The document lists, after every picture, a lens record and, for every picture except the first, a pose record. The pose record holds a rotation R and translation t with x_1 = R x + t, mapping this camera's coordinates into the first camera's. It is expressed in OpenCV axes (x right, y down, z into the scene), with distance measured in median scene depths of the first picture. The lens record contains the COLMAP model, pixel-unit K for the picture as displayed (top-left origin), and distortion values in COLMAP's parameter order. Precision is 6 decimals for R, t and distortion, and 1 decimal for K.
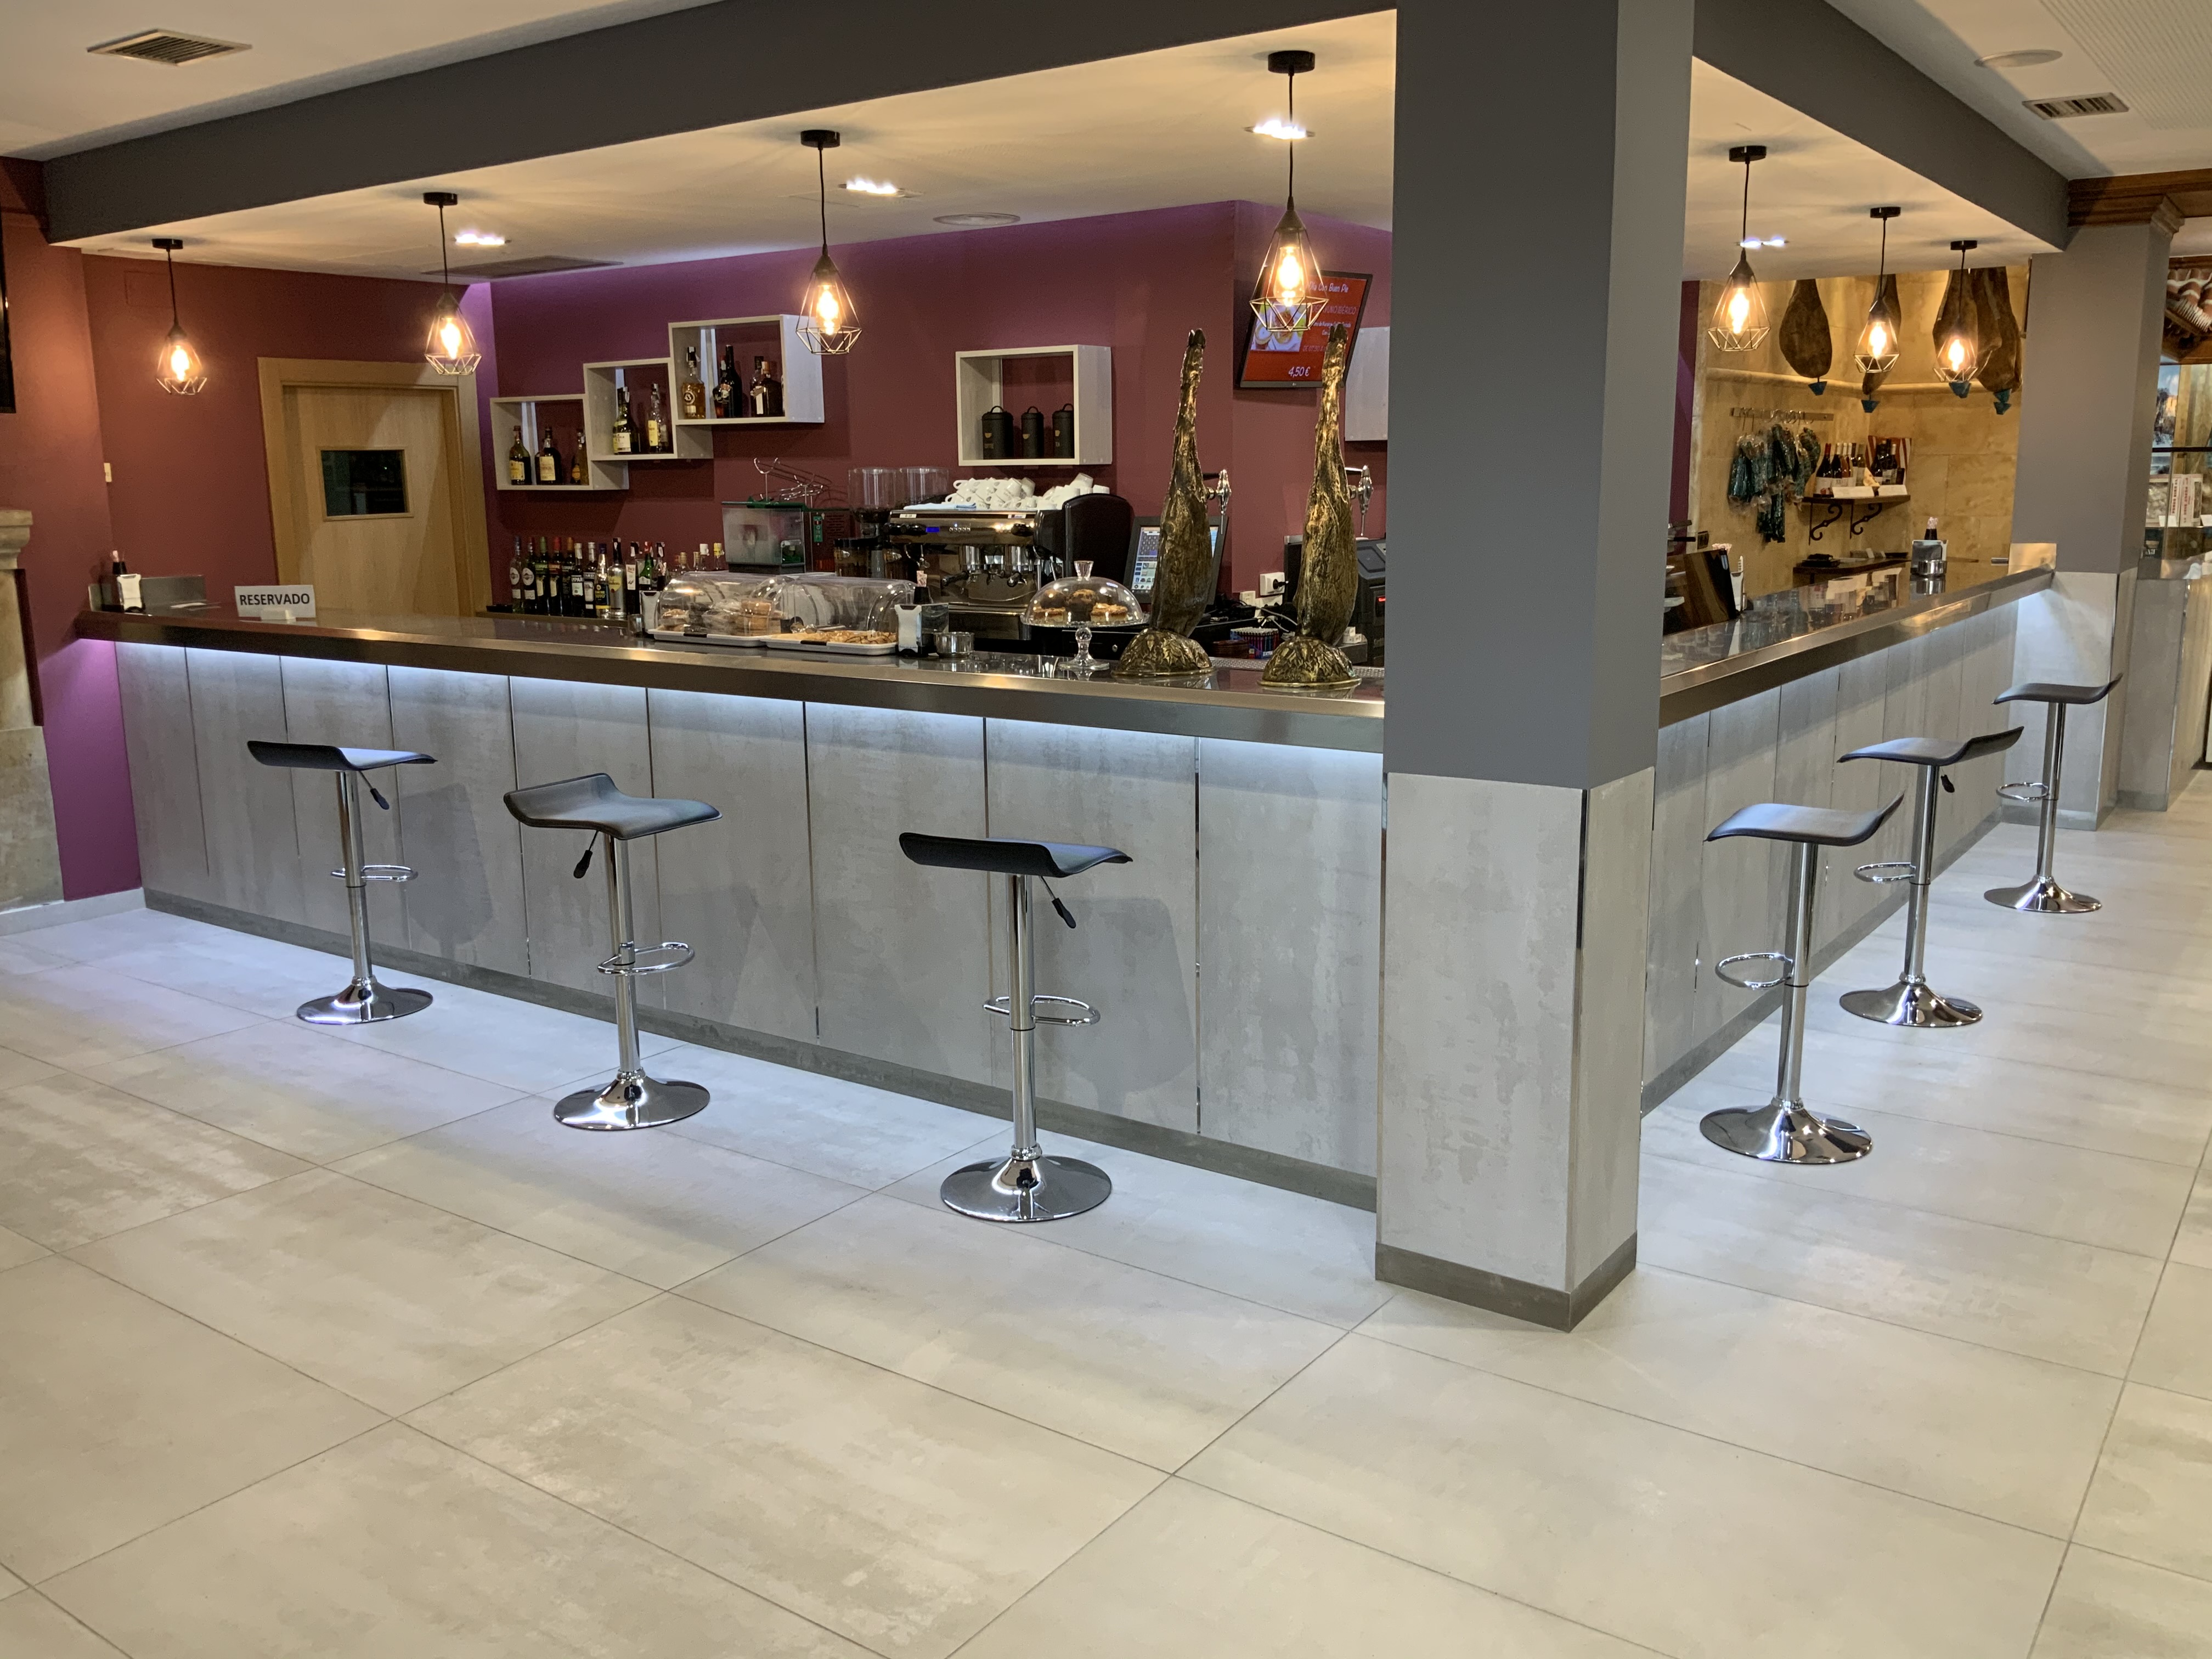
lens RADIAL K [[1834.5, 0, 1098.4], [0, 1834.5, 821.7], [0, 0, 1]] dist [0.124967, -0.275173]
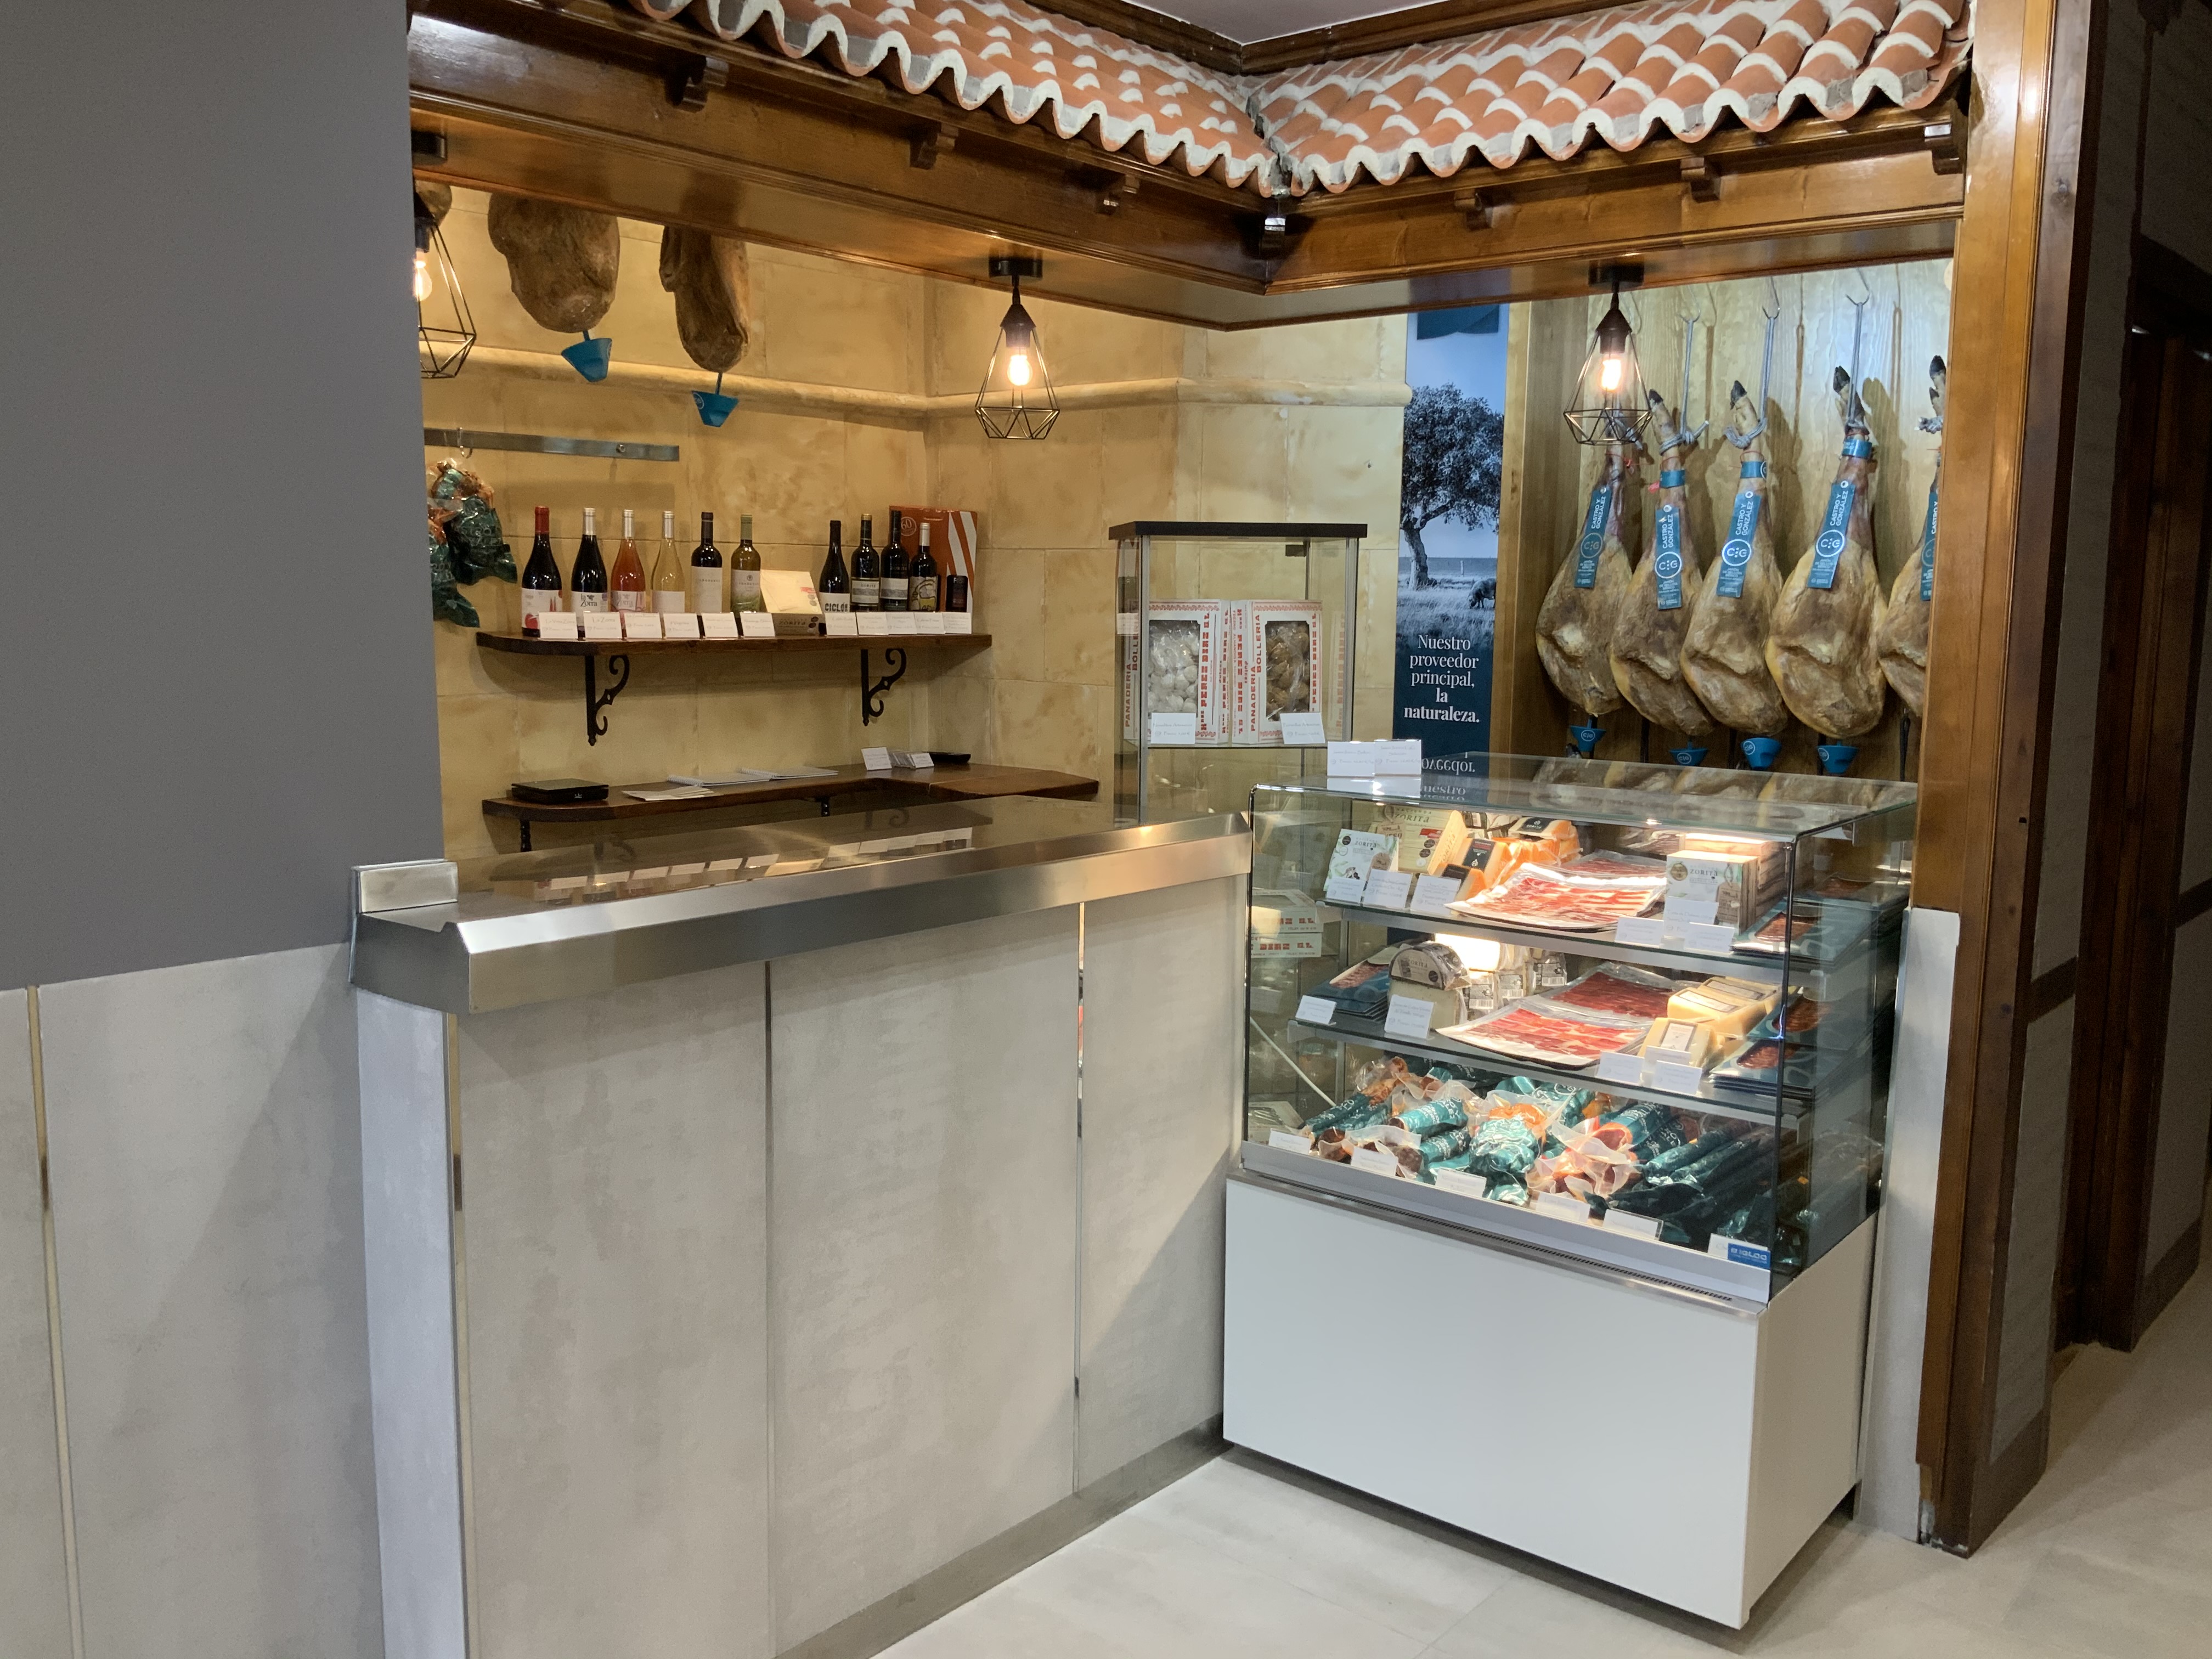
lens RADIAL K [[1834.5, 0, 1098.4], [0, 1834.5, 821.7], [0, 0, 1]] dist [0.124967, -0.275173]
pose [[0.996378, 0.030378, -0.079428, 0.508194], [-0.034357, 0.998197, -0.049214, -0.109039], [0.077789, 0.051765, 0.995625, 0.556764]]
